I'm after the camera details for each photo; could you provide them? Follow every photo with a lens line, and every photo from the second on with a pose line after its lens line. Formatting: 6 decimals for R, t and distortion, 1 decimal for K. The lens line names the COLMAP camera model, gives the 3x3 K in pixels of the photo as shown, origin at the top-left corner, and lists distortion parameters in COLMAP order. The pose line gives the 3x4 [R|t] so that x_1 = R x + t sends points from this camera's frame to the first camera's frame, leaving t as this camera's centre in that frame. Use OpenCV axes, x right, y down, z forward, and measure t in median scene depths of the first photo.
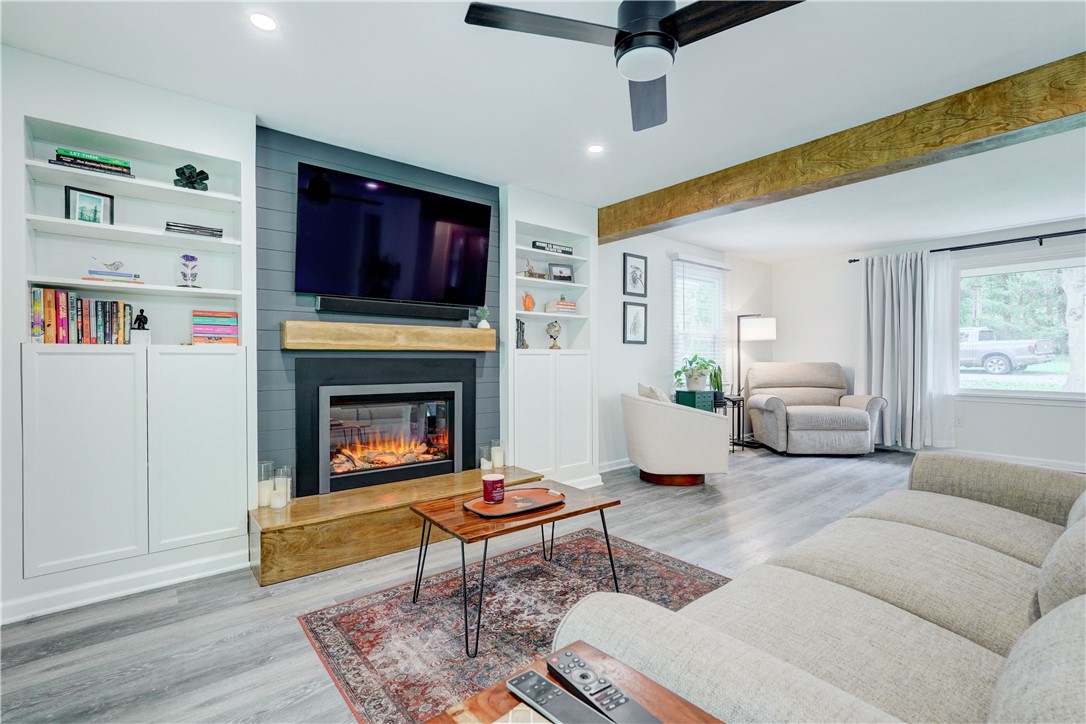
lens RADIAL K [[492.7, 0, 543.0], [0, 492.7, 362.0], [0, 0, 1]] dist [-0.001600, 0.000612]
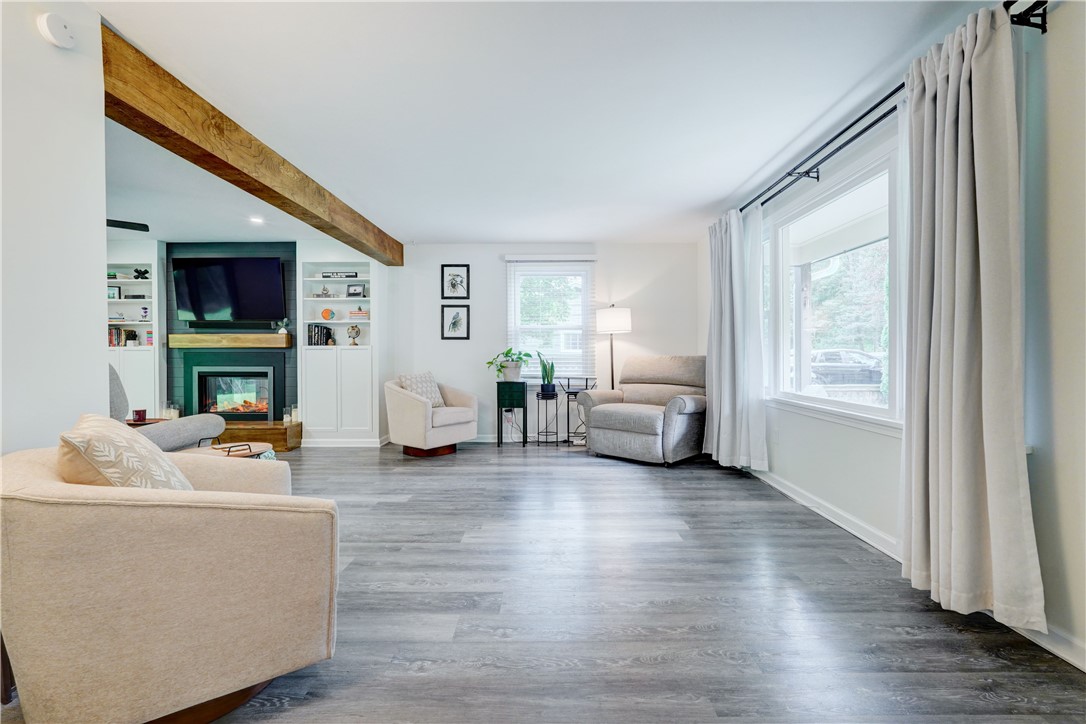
lens RADIAL K [[487.4, 0, 538.5], [0, 487.4, 358.2], [0, 0, 1]] dist [-0.001359, 0.000540]
pose [[0.763373, 0.006572, -0.645925, 1.120016], [-0.002847, 0.999973, 0.006811, -0.000436], [0.645952, -0.003360, 0.763371, 0.236609]]
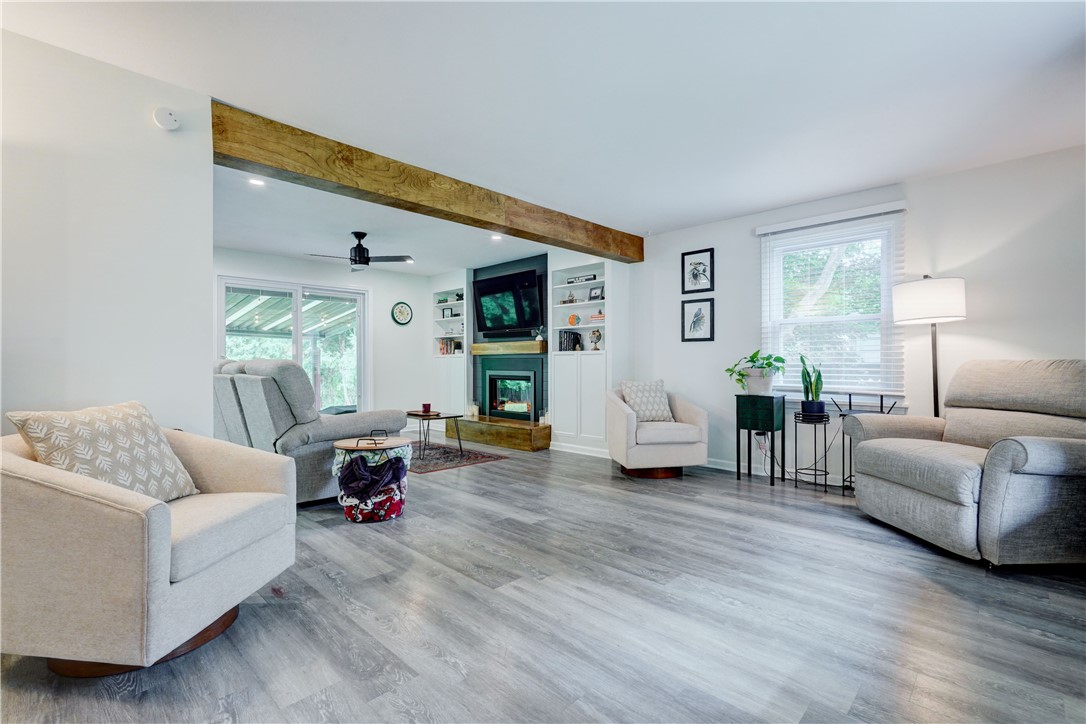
lens RADIAL K [[492.7, 0, 543.0], [0, 492.7, 362.0], [0, 0, 1]] dist [-0.001600, 0.000612]
pose [[0.112055, 0.000476, -0.993702, 1.148589], [-0.002588, 0.999997, 0.000187, 0.004989], [0.993699, 0.002550, 0.112055, 0.596186]]
